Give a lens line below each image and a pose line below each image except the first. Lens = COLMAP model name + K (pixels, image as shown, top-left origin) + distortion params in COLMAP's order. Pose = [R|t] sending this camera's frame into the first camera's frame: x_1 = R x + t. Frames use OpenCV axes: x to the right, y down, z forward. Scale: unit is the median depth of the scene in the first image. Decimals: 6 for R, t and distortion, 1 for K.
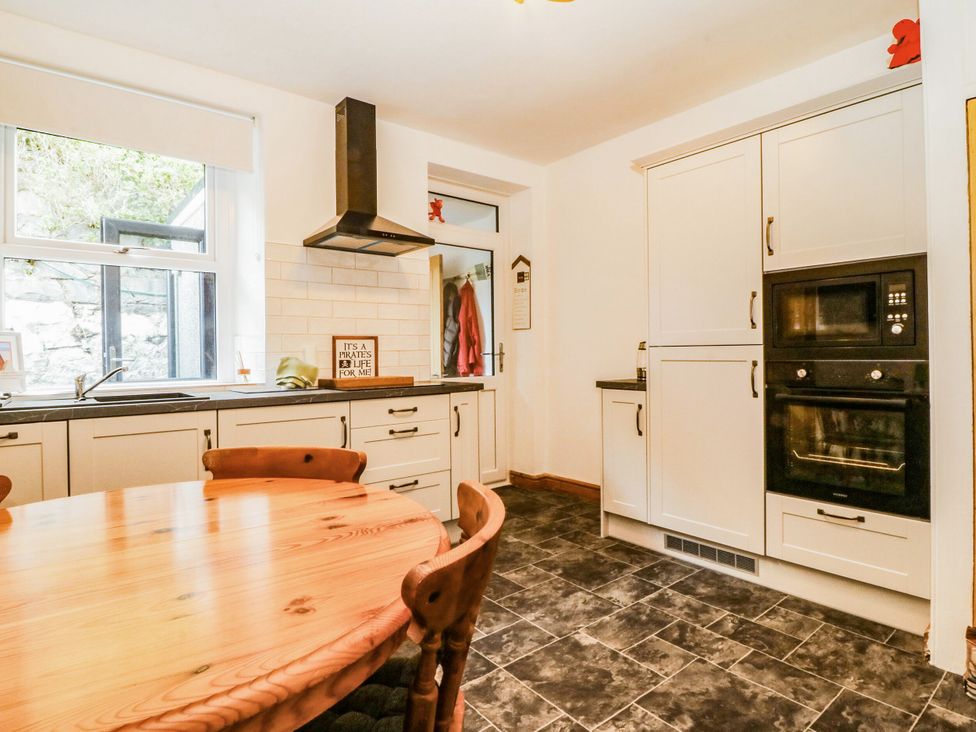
lens RADIAL K [[540.2, 0, 487.5], [0, 540.2, 350.8], [0, 0, 1]] dist [-0.002674, -0.001910]
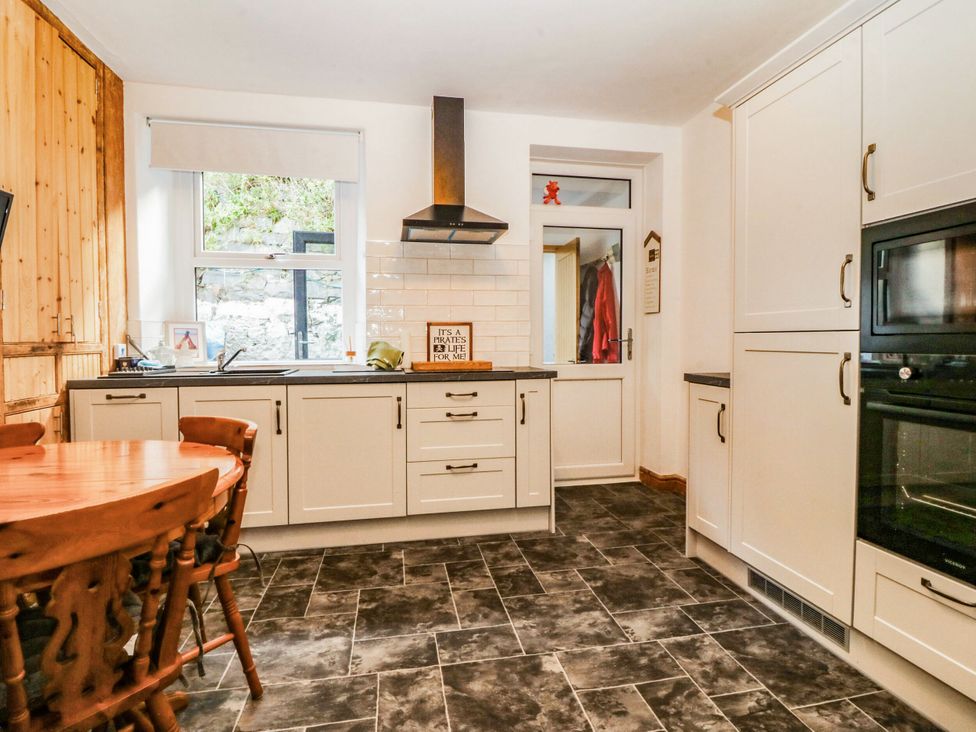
lens RADIAL K [[514.7, 0, 485.4], [0, 514.7, 351.6], [0, 0, 1]] dist [0.005745, -0.014872]
pose [[0.882019, 0.018695, -0.470843, 0.339634], [-0.004527, 0.999503, 0.031204, -0.001873], [0.471192, -0.025391, 0.881665, 0.157729]]
